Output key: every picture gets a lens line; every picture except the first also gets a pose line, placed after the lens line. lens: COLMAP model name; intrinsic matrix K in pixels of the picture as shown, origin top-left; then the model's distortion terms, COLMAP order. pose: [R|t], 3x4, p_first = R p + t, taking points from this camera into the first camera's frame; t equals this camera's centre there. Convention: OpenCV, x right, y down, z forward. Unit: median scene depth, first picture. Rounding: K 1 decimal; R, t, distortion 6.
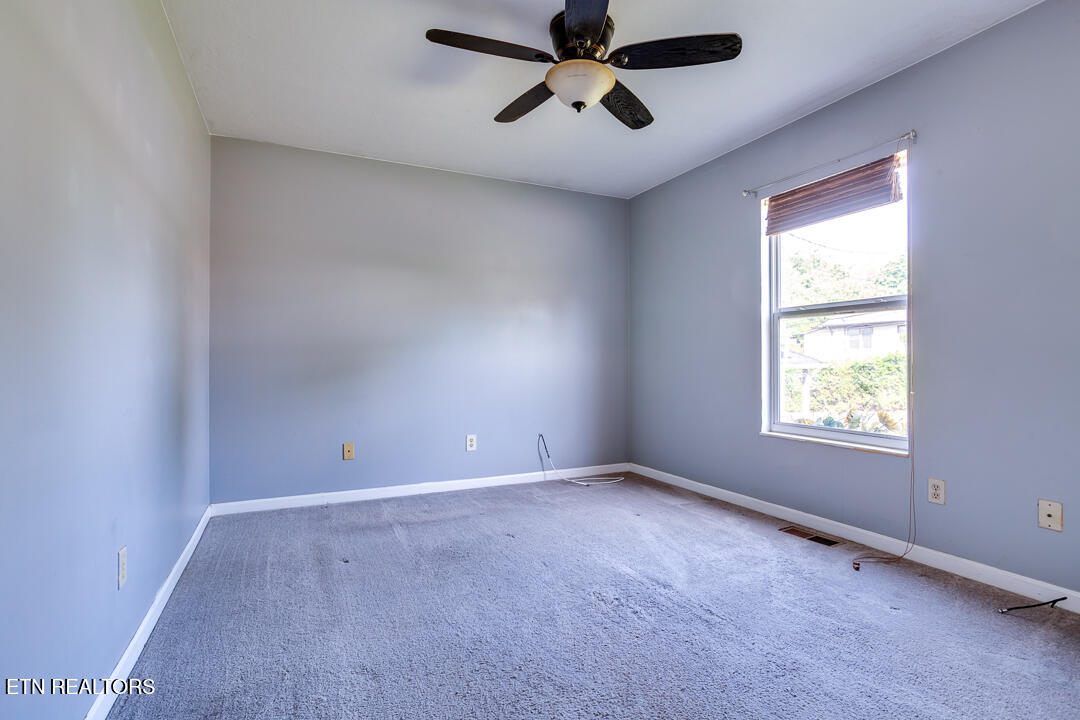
lens RADIAL K [[537.7, 0, 547.8], [0, 537.7, 361.3], [0, 0, 1]] dist [-0.052478, 0.033002]
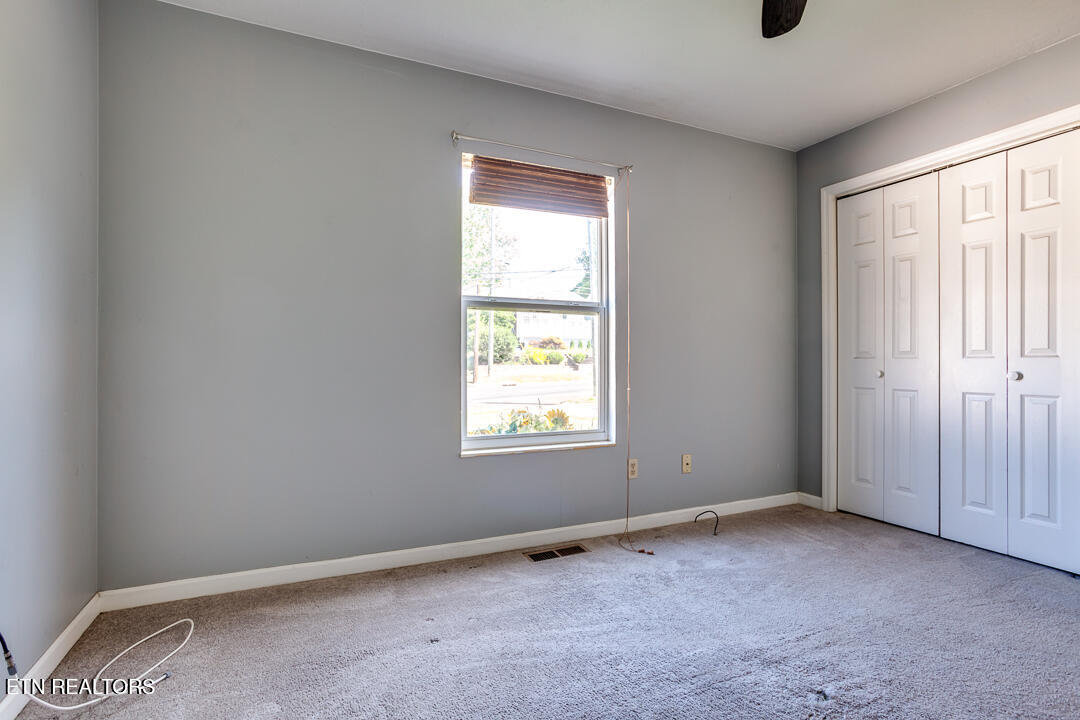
lens RADIAL K [[537.7, 0, 547.8], [0, 537.7, 361.3], [0, 0, 1]] dist [-0.052478, 0.033002]
pose [[0.018275, -0.003995, 0.999825, -0.429988], [-0.004224, 0.999983, 0.004072, -0.005580], [-0.999824, -0.004298, 0.018258, 0.998382]]
